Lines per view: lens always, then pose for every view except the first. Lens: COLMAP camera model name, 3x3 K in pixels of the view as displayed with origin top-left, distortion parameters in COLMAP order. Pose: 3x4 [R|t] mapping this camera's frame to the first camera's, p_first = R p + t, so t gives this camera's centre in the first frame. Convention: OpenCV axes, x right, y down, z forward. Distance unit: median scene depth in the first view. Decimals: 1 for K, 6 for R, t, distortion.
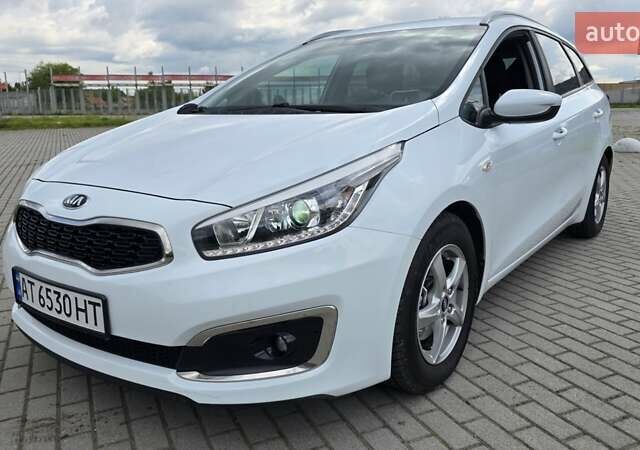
lens RADIAL K [[545.5, 0, 317.8], [0, 545.5, 231.7], [0, 0, 1]] dist [0.059723, -0.066908]
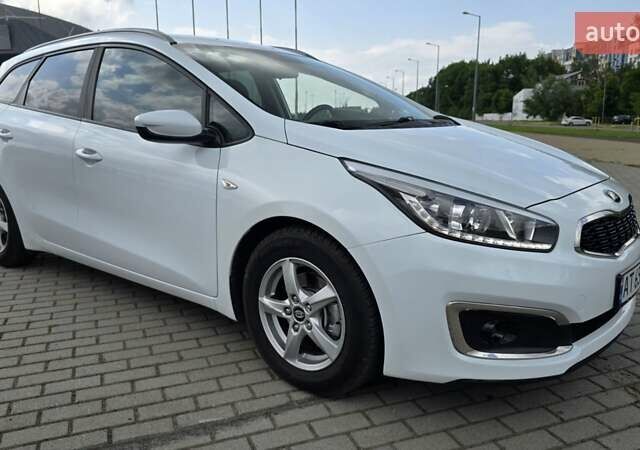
lens RADIAL K [[545.5, 0, 318.4], [0, 545.5, 228.8], [0, 0, 1]] dist [0.059723, -0.066908]
pose [[0.031693, -0.188086, 0.981641, -1.656858], [0.225765, 0.958099, 0.176287, -0.344832], [-0.973666, 0.216033, 0.072829, 1.549186]]
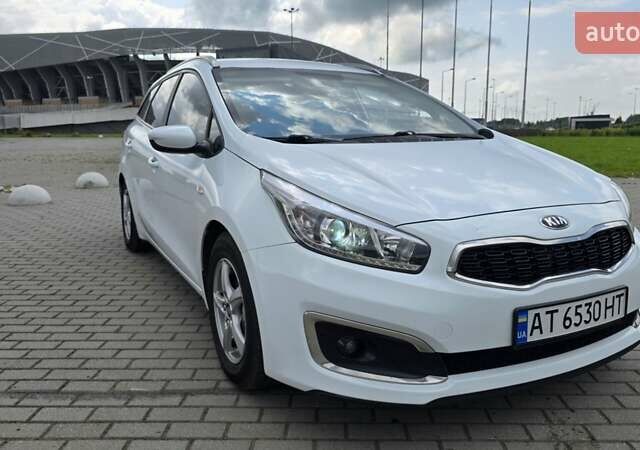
lens RADIAL K [[545.5, 0, 327.6], [0, 545.5, 228.7], [0, 0, 1]] dist [0.059723, -0.066908]
pose [[0.419608, -0.153078, 0.894705, -1.571428], [0.203693, 0.976418, 0.071529, -0.207206], [-0.884556, 0.152231, 0.440894, 0.917562]]
